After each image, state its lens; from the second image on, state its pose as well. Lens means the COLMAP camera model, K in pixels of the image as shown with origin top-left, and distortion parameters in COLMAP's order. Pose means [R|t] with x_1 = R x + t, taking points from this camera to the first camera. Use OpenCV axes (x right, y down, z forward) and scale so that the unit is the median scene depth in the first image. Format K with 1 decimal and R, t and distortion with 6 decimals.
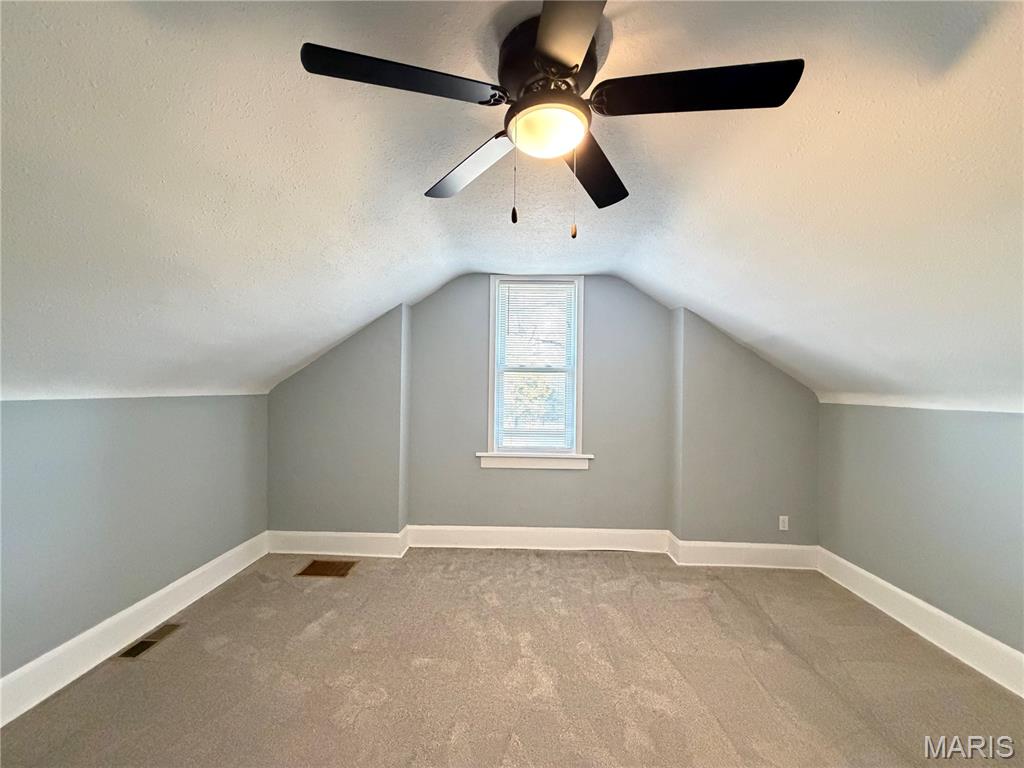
lens RADIAL K [[409.0, 0, 509.2], [0, 409.0, 383.6], [0, 0, 1]] dist [0.000221, -0.000136]
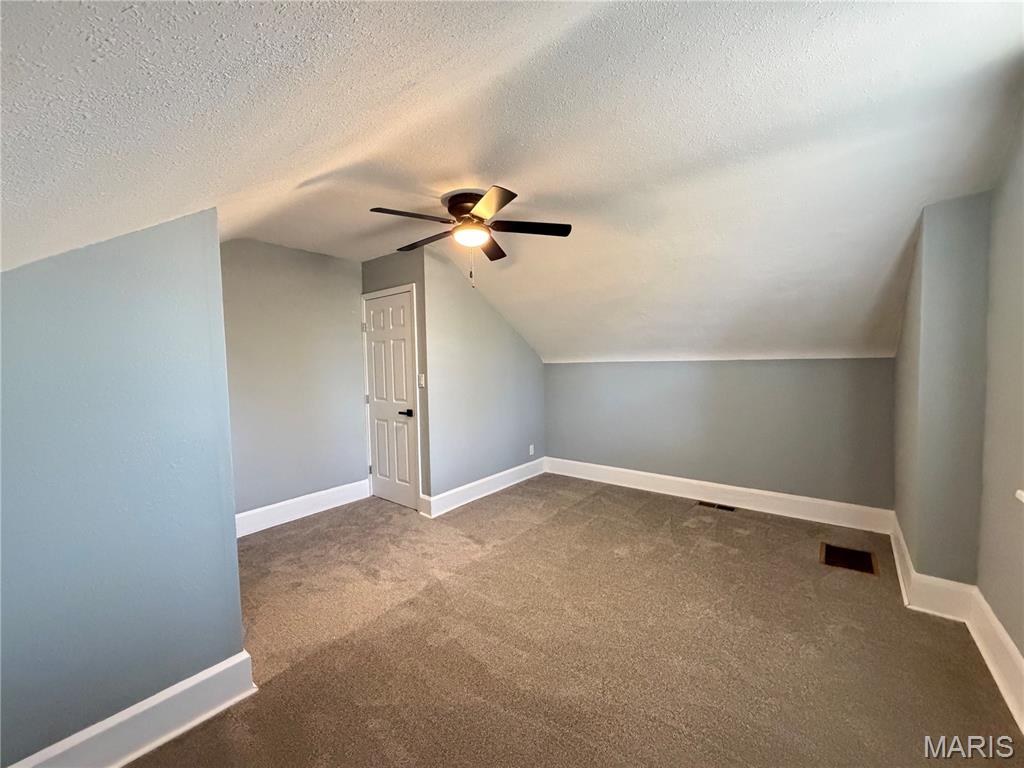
lens RADIAL K [[409.0, 0, 509.2], [0, 409.0, 383.6], [0, 0, 1]] dist [0.000221, -0.000136]
pose [[-0.607007, 0.041304, -0.793622, 0.806061], [0.015413, 0.999072, 0.040208, 0.041702], [0.794547, 0.012174, -0.607081, 1.147107]]
